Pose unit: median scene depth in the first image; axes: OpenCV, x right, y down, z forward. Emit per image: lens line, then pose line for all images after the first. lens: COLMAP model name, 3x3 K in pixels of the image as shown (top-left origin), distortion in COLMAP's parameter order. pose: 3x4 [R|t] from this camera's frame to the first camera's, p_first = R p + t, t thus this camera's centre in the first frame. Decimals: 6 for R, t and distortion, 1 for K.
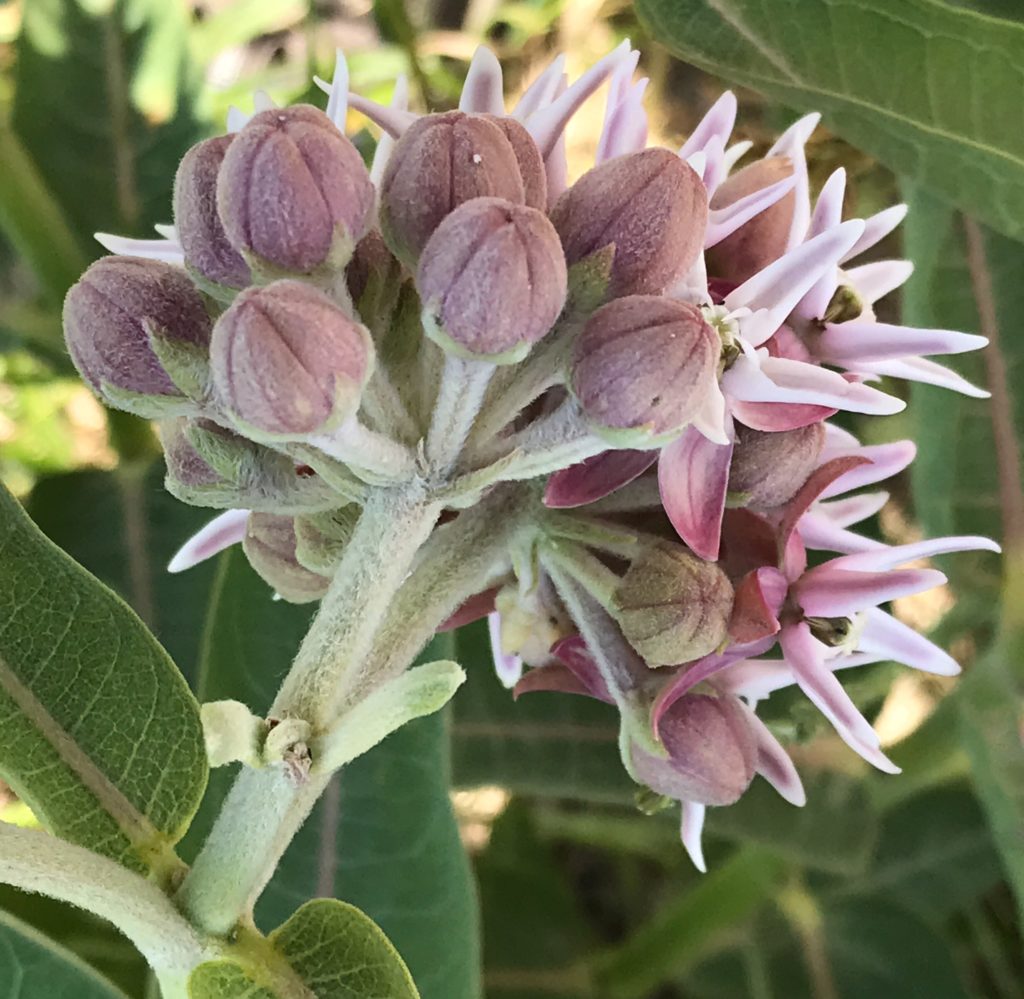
lens RADIAL K [[2998.8, 0, 512.1], [0, 2998.8, 331.5], [0, 0, 1]] dist [0.133413, -0.599631]
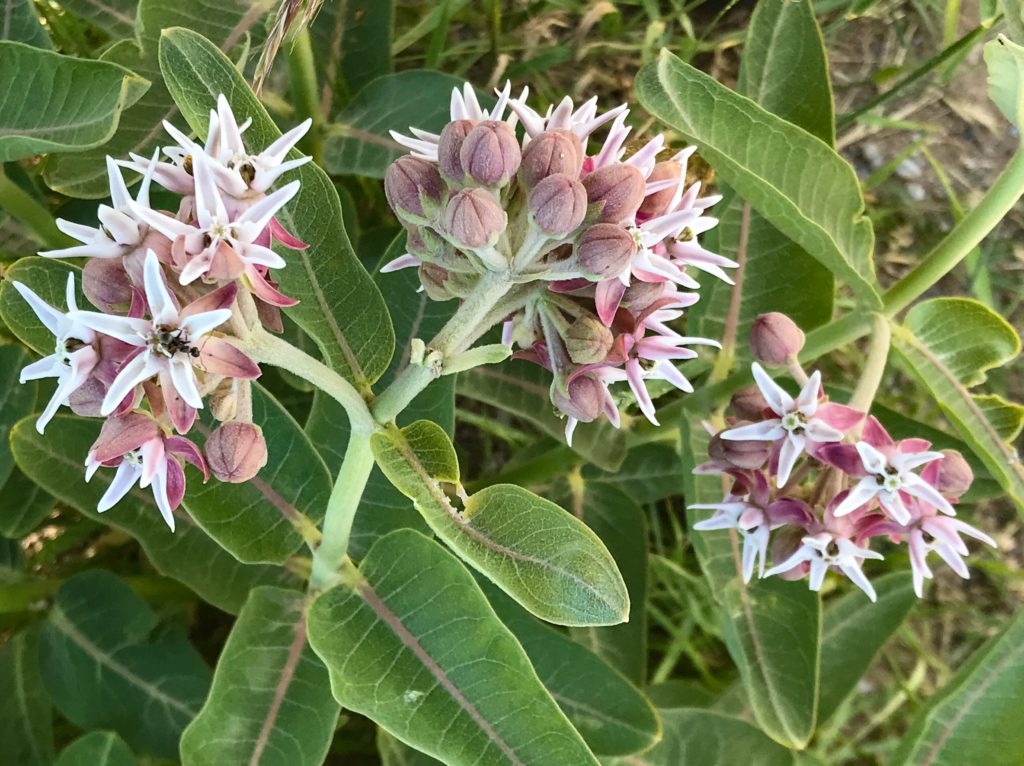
lens RADIAL K [[1698.9, 0, 512.0], [0, 1698.9, 383.0], [0, 0, 1]] dist [0.020226, 0.008035]
pose [[0.970409, 0.237065, 0.045892, -0.063199], [-0.241202, 0.960560, 0.138367, -0.053091], [-0.011280, -0.145342, 0.989317, -0.385226]]
